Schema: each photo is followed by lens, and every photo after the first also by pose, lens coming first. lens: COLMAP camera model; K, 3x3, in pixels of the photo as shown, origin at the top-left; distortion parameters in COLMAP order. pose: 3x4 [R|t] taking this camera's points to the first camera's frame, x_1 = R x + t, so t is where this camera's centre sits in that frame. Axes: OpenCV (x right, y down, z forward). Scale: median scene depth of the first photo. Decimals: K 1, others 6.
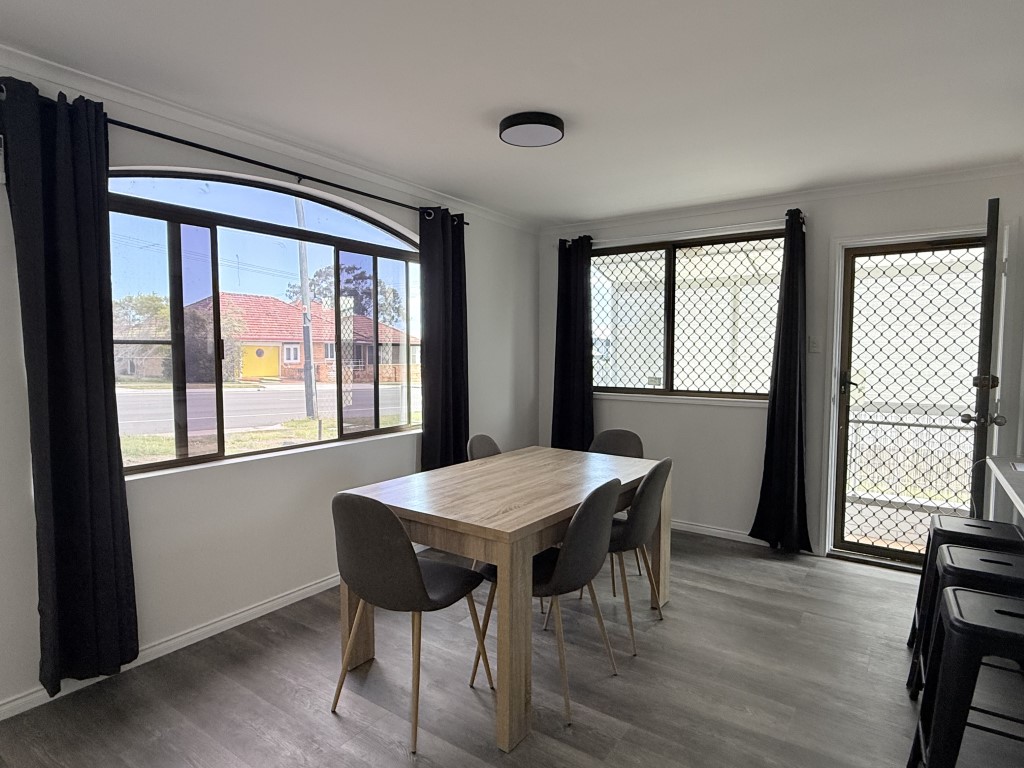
lens RADIAL K [[571.0, 0, 512.7], [0, 571.0, 384.5], [0, 0, 1]] dist [-0.003175, -0.000764]
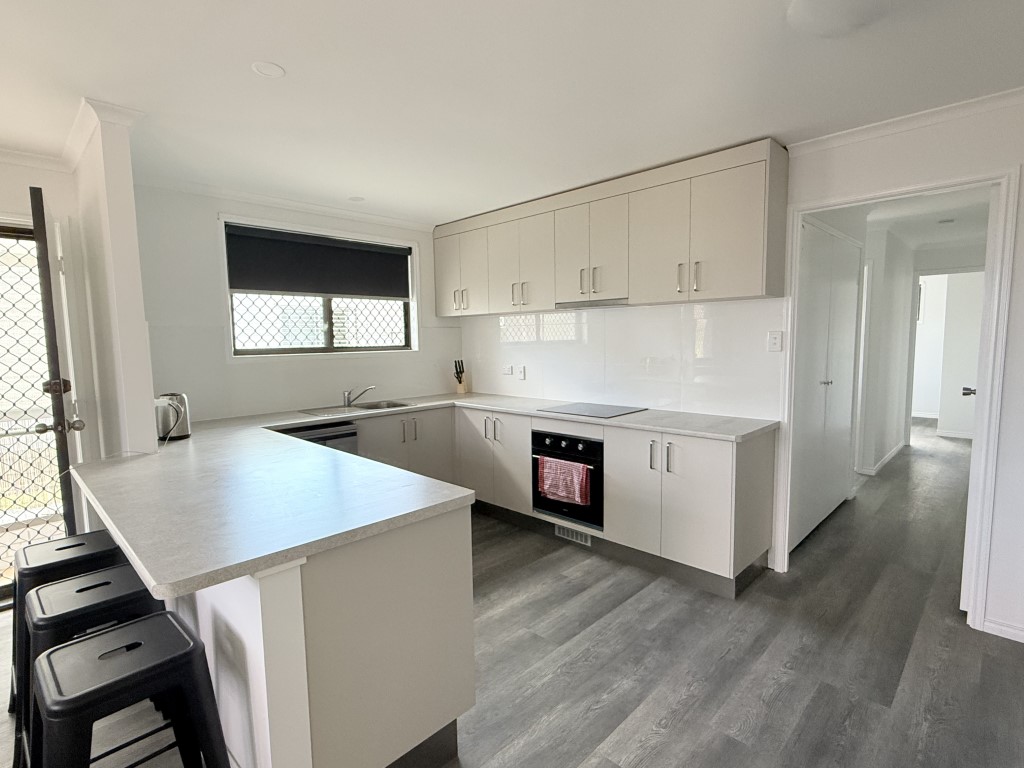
lens RADIAL K [[512.9, 0, 512.9], [0, 512.9, 383.7], [0, 0, 1]] dist [-0.000653, -0.000685]
pose [[0.159380, -0.098561, 0.982285, 0.117264], [0.073191, 0.993445, 0.087805, -0.028367], [-0.984500, 0.057900, 0.165549, 0.116985]]
